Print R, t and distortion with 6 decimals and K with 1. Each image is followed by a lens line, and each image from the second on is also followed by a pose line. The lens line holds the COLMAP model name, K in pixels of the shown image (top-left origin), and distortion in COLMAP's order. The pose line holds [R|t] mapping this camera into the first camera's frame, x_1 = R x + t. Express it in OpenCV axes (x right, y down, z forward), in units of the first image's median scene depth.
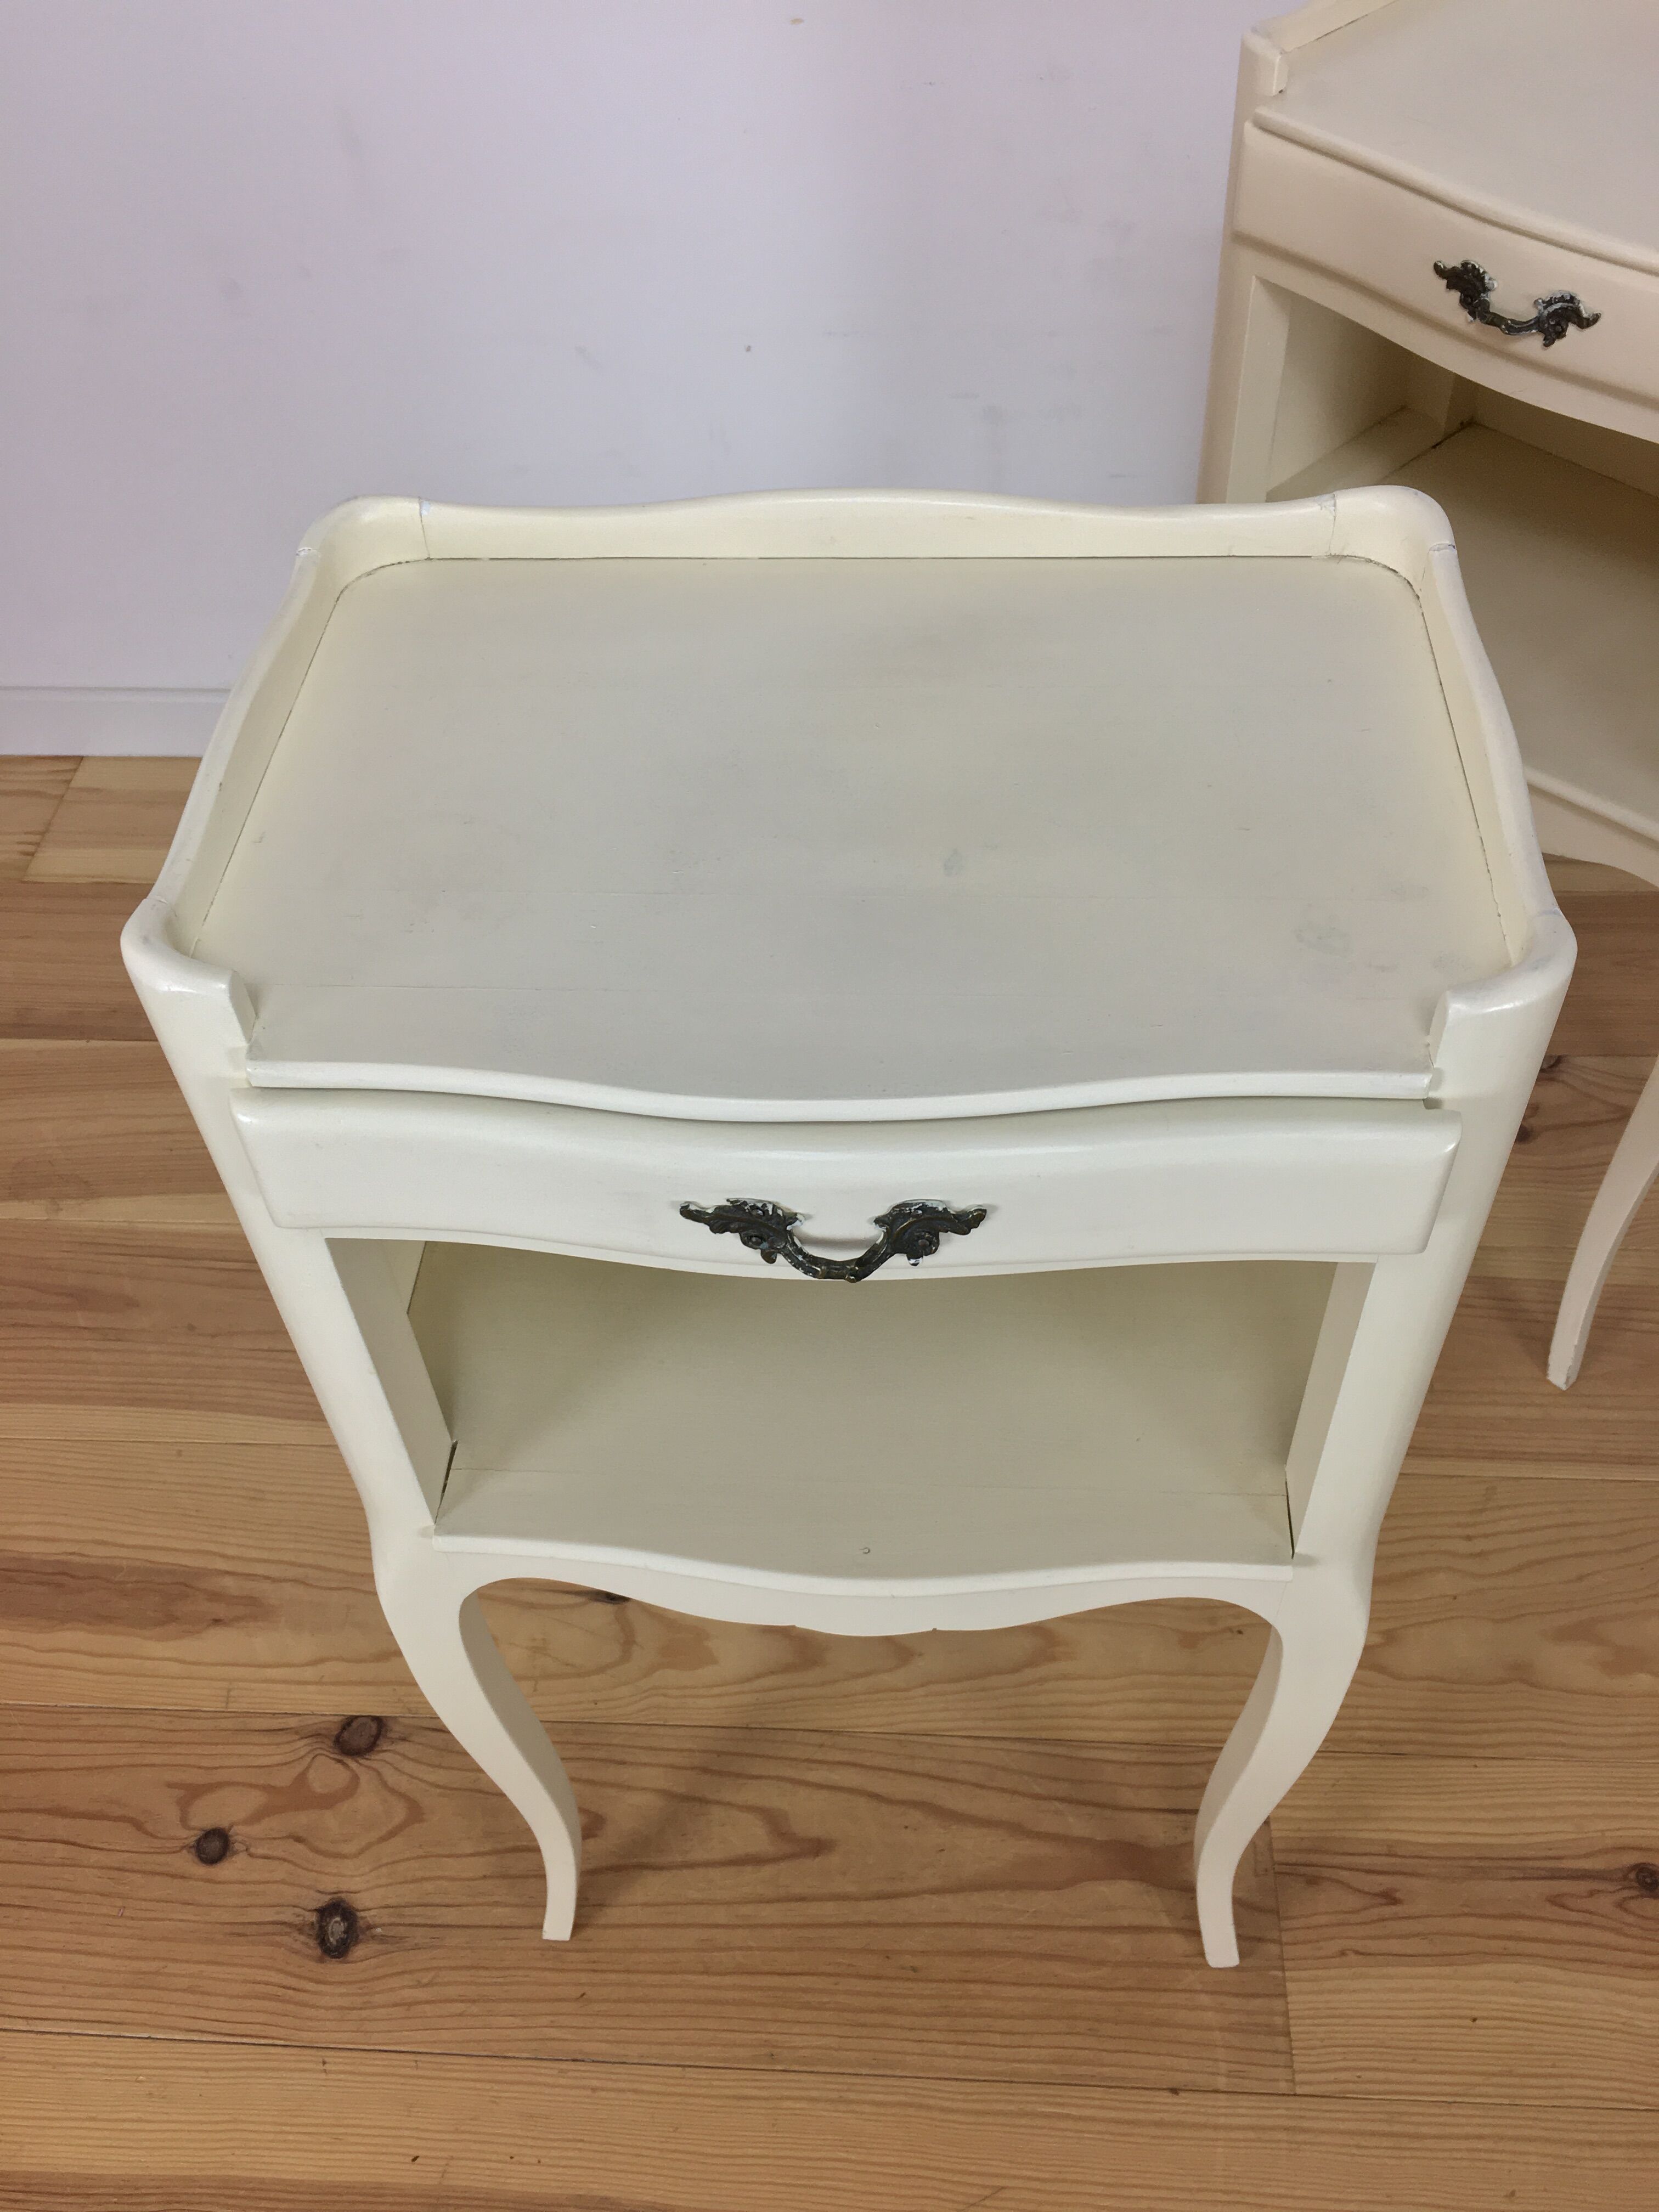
lens RADIAL K [[1901.8, 0, 833.7], [0, 1901.8, 1111.9], [0, 0, 1]] dist [0.074604, -0.122836]
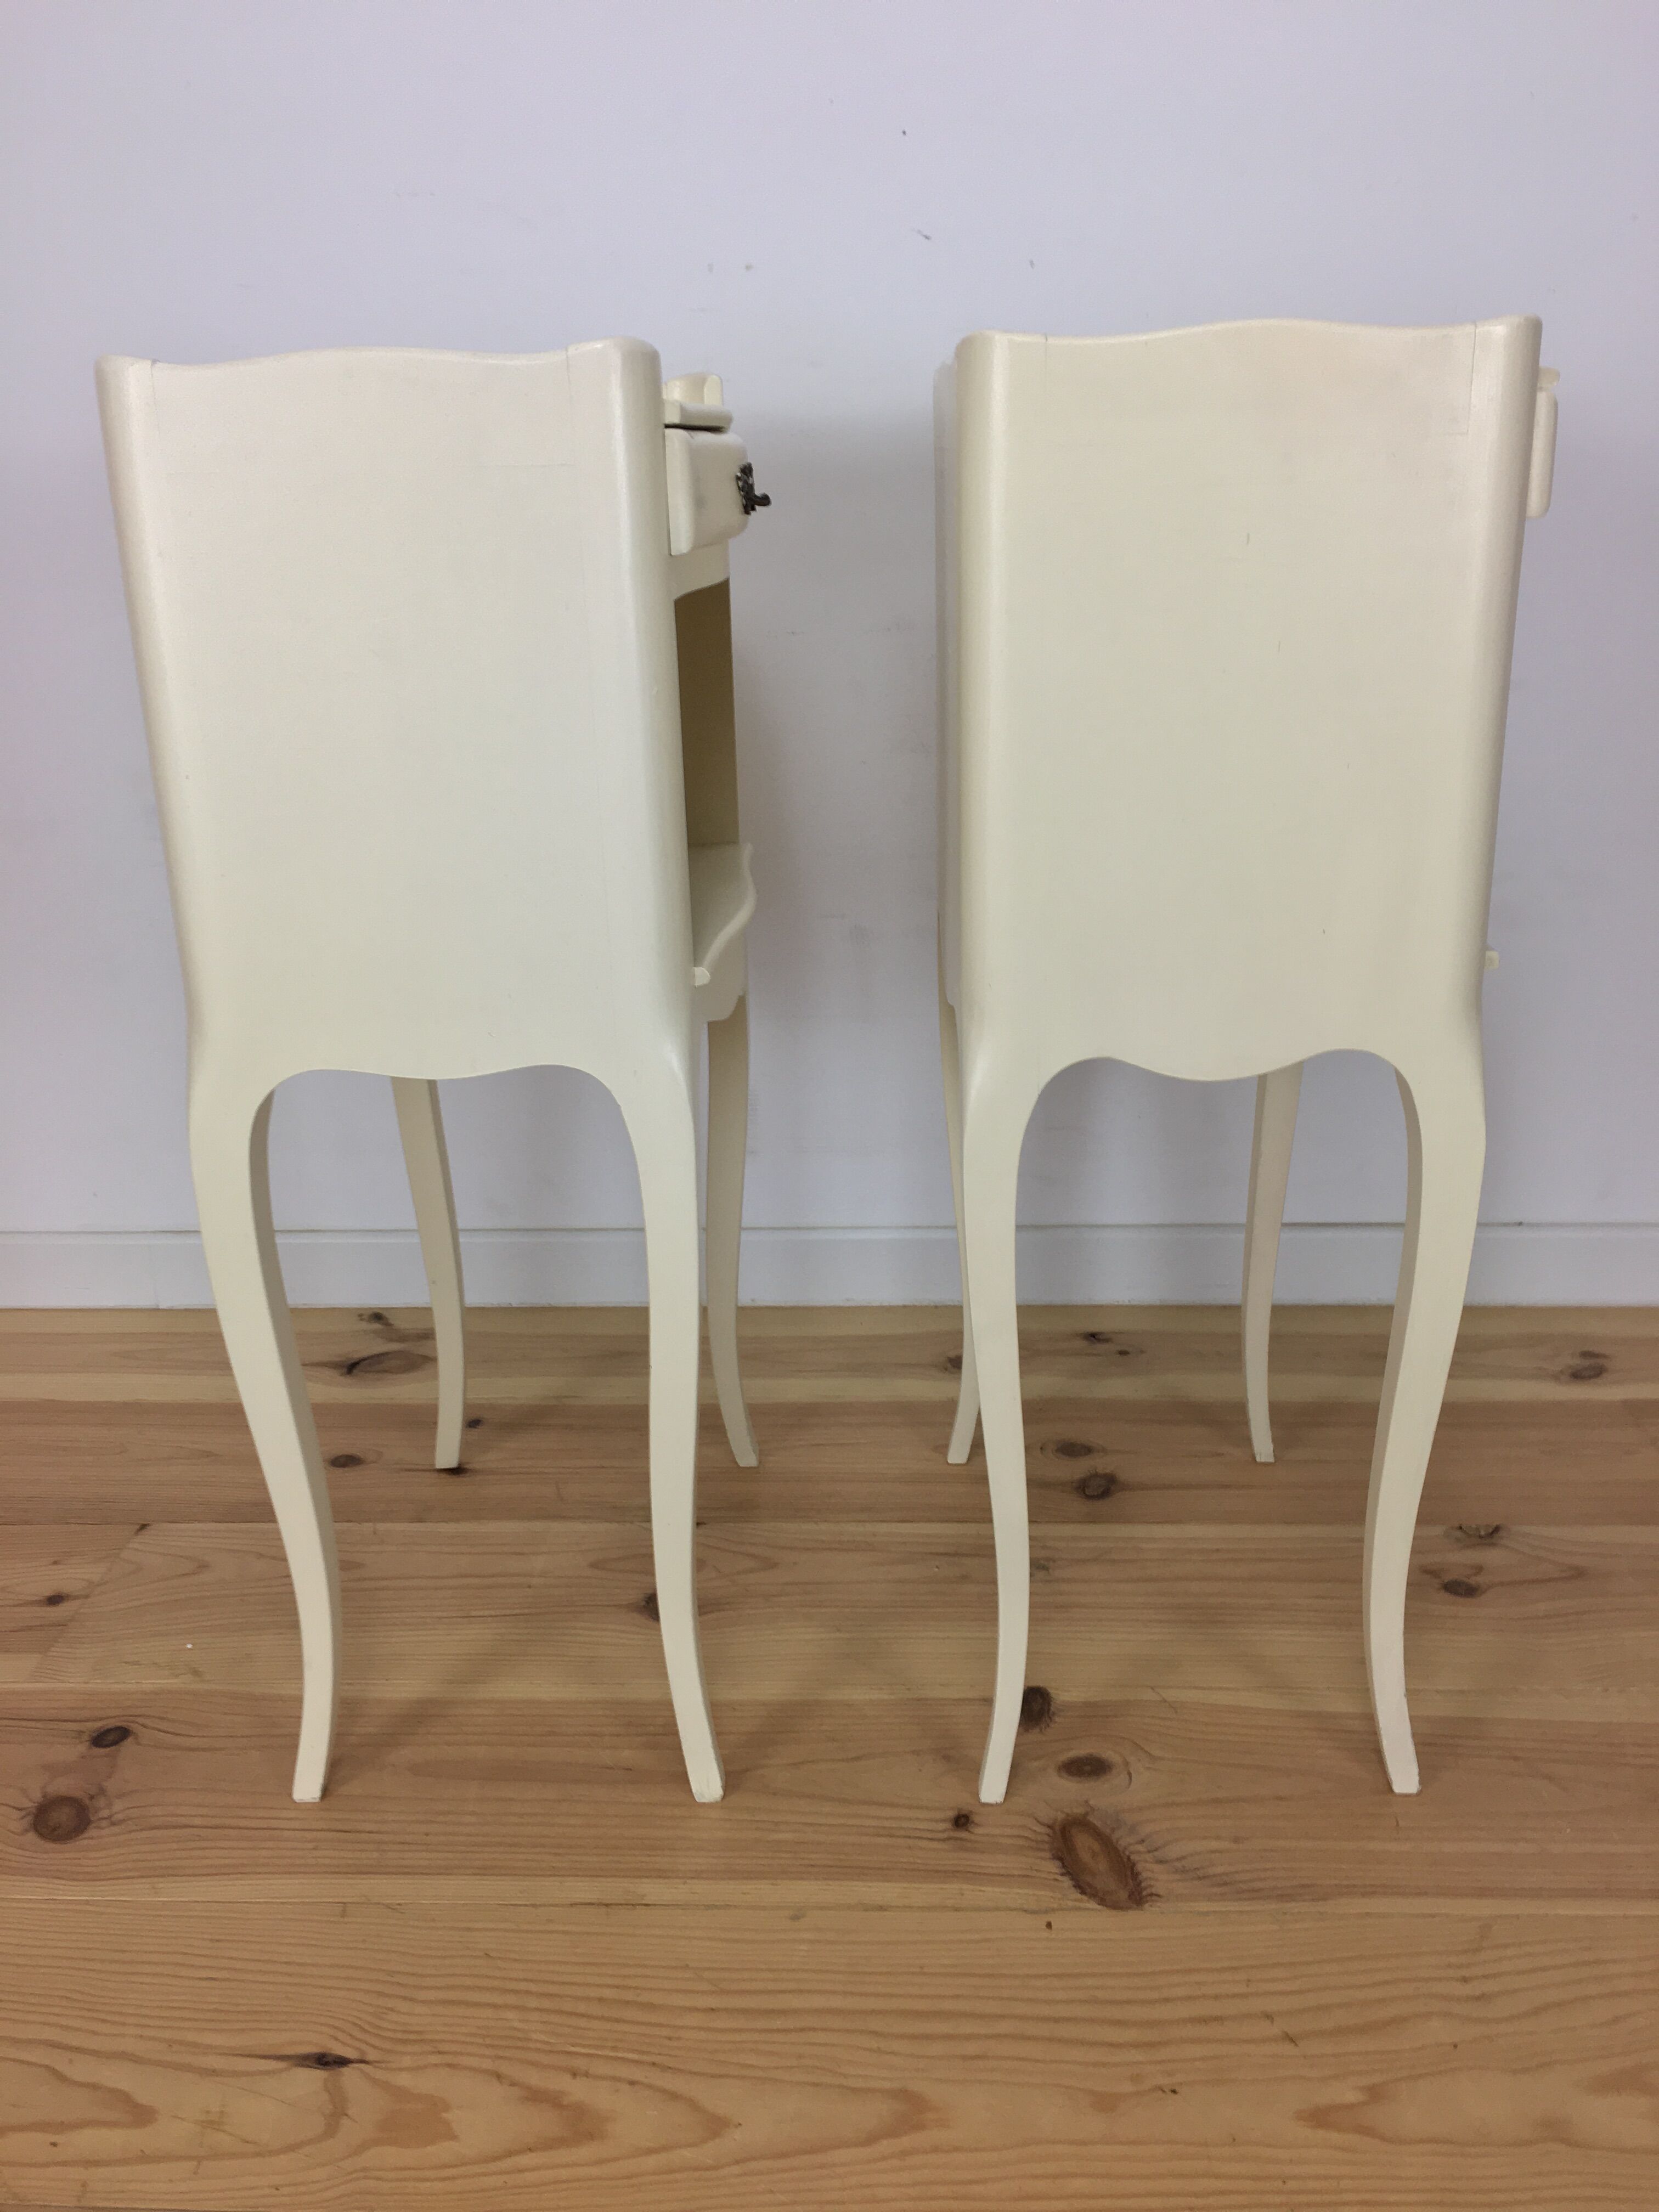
lens RADIAL K [[1901.8, 0, 826.4], [0, 1901.8, 1111.8], [0, 0, 1]] dist [0.074604, -0.122836]
pose [[0.999697, 0.015864, 0.018845, 0.059262], [-0.004192, 0.863420, -0.504469, 0.321068], [-0.024275, 0.504237, 0.863224, 0.177501]]
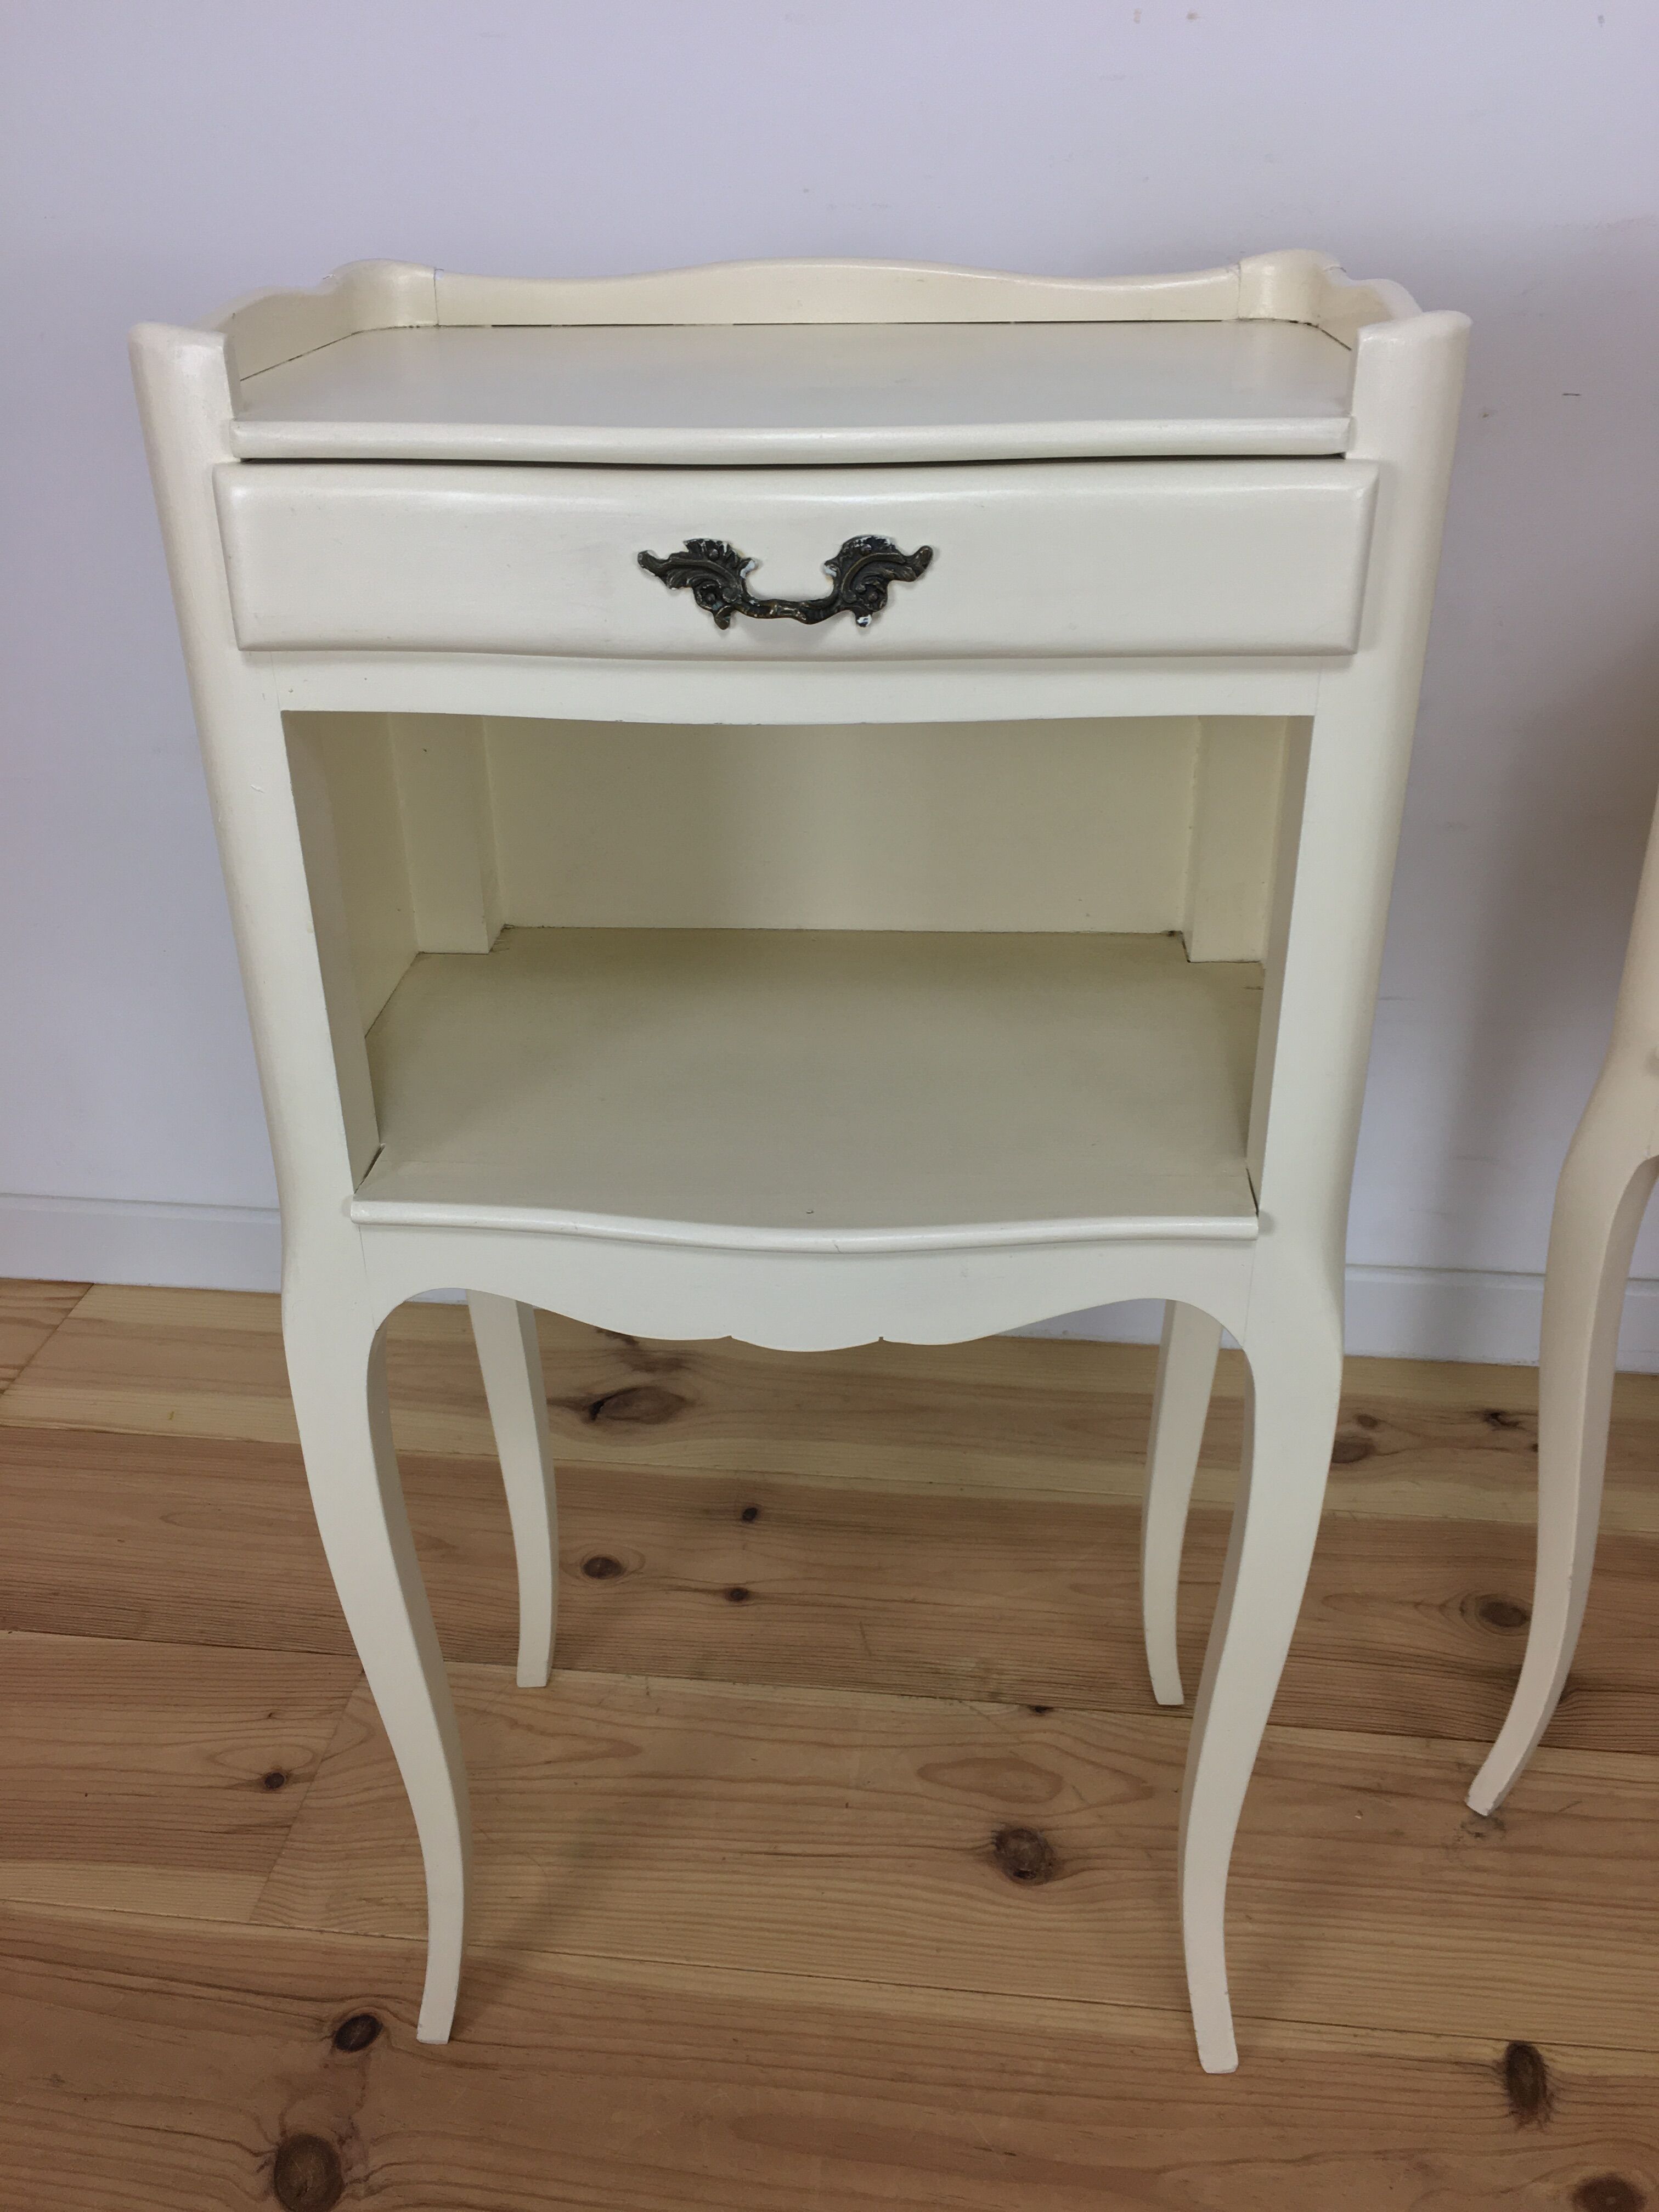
lens RADIAL K [[1901.8, 0, 821.7], [0, 1901.8, 1103.6], [0, 0, 1]] dist [0.074604, -0.122836]
pose [[0.997765, 0.055086, -0.037833, -0.080023], [-0.064853, 0.934751, -0.349334, 0.015126], [0.016121, 0.351007, 0.936234, 0.319152]]
